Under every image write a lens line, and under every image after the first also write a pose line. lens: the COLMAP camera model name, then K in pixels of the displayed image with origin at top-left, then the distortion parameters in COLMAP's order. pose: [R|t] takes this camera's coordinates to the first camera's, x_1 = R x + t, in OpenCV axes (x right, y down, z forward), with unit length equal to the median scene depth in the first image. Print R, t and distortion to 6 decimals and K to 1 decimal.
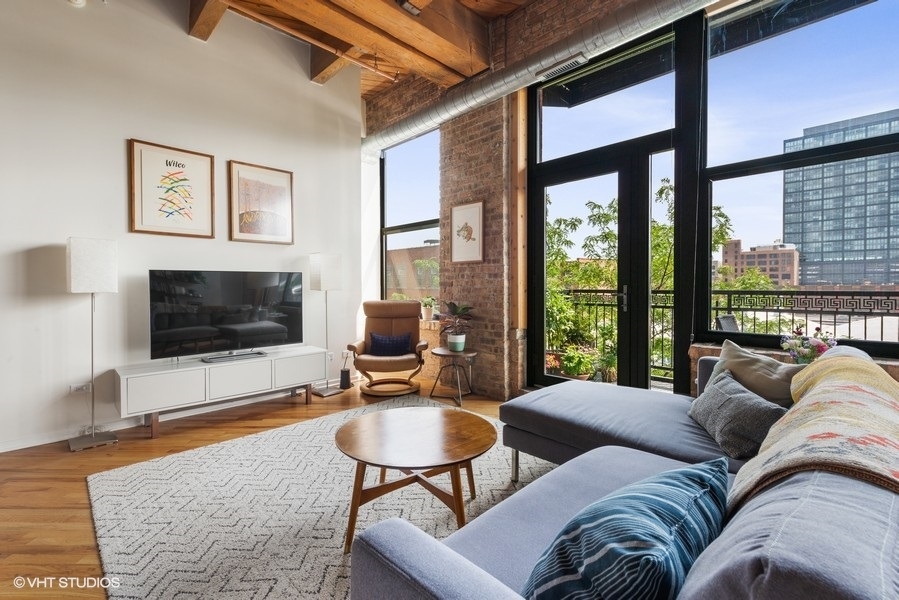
lens RADIAL K [[398.3, 0, 448.4], [0, 398.3, 291.4], [0, 0, 1]] dist [0.007839, -0.002442]
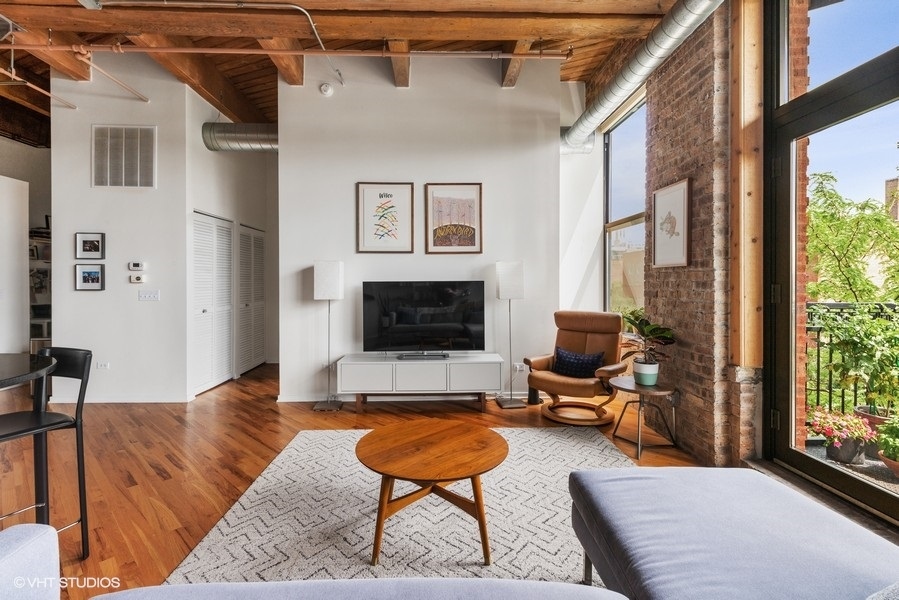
lens RADIAL K [[418.9, 0, 444.1], [0, 418.9, 283.8], [0, 0, 1]] dist [0.005290, -0.003195]
pose [[0.723442, 0.002480, -0.690381, 0.298169], [-0.008782, 0.999946, -0.005610, -0.033761], [0.690329, 0.010121, 0.723424, 0.163283]]
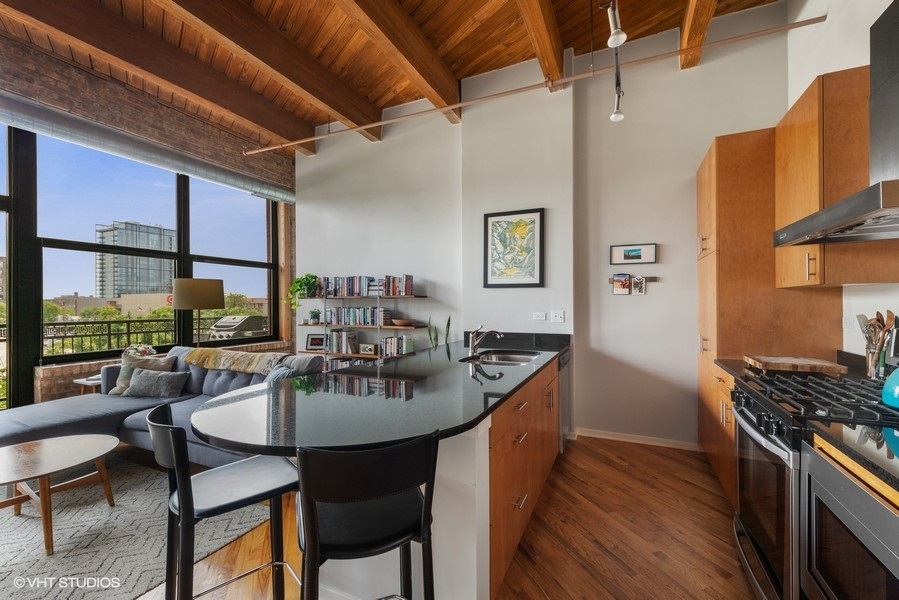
lens RADIAL K [[369.7, 0, 449.1], [0, 369.7, 304.4], [0, 0, 1]] dist [0.002989, -0.003447]
pose [[-0.346485, 0.005257, 0.938041, -0.761666], [0.017400, 0.999848, 0.000823, -0.042852], [-0.937894, 0.016607, -0.346524, 0.100369]]
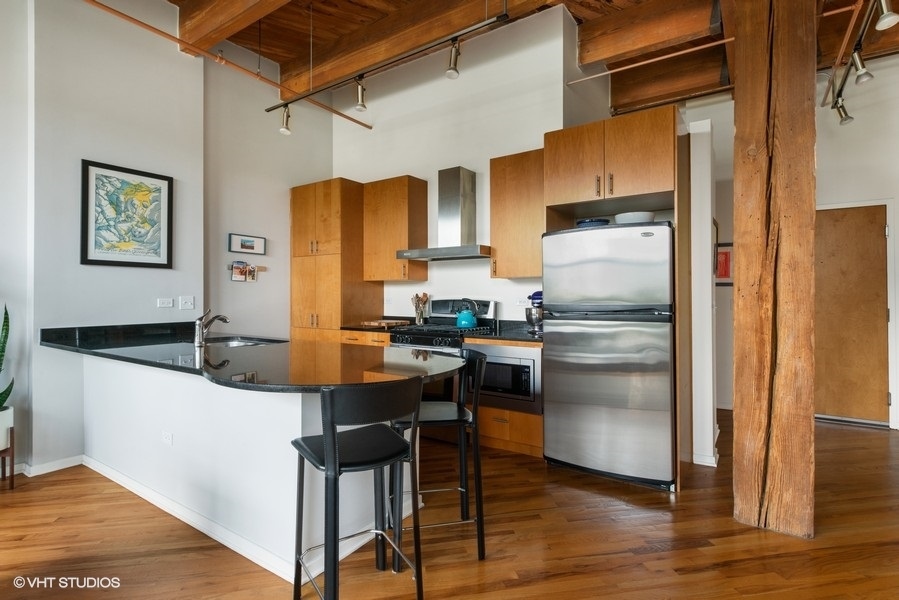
lens RADIAL K [[442.0, 0, 448.0], [0, 442.0, 295.3], [0, 0, 1]] dist [-0.034060, -0.001784]
pose [[-0.981572, 0.004895, -0.191032, -0.382894], [0.002771, 0.999931, 0.011386, -0.033573], [0.191075, 0.010647, -0.981518, 0.595280]]
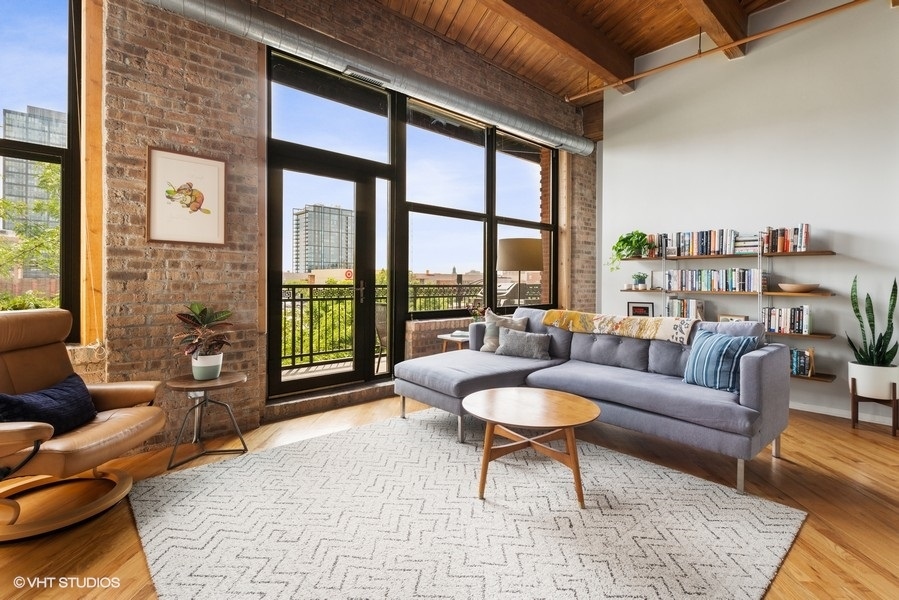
lens RADIAL K [[418.9, 0, 446.3], [0, 418.9, 281.0], [0, 0, 1]] dist [0.005290, -0.003195]
pose [[0.057261, 0.004327, 0.998350, -0.661805], [0.005388, 0.999975, -0.004643, -0.006671], [-0.998345, 0.005645, 0.057237, 0.578737]]
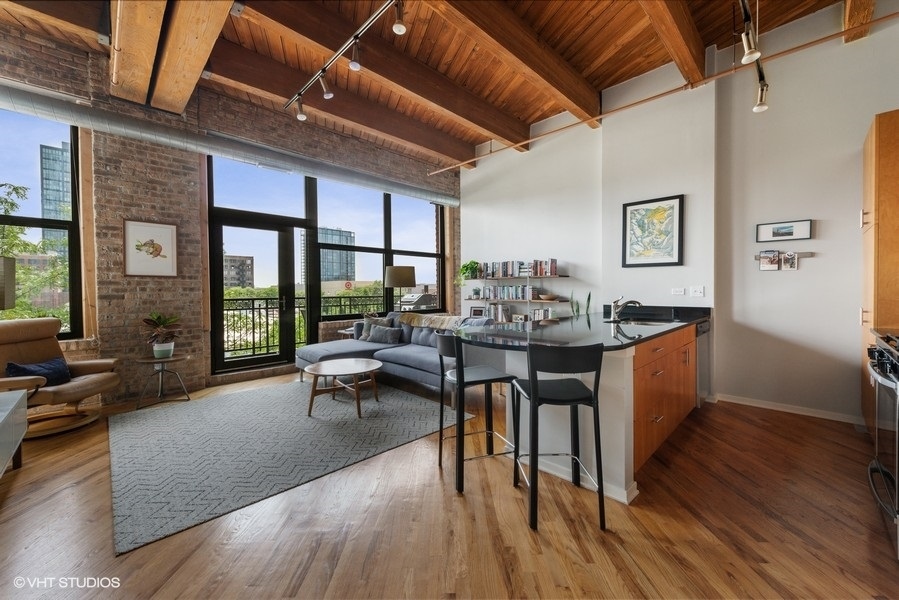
lens RADIAL K [[343.1, 0, 448.0], [0, 343.1, 294.0], [0, 0, 1]] dist [0.004563, -0.002218]
pose [[0.004624, -0.008954, 0.999949, -0.944052], [0.017879, 0.999801, 0.008870, -0.021261], [-0.999829, 0.017837, 0.004783, 0.211807]]
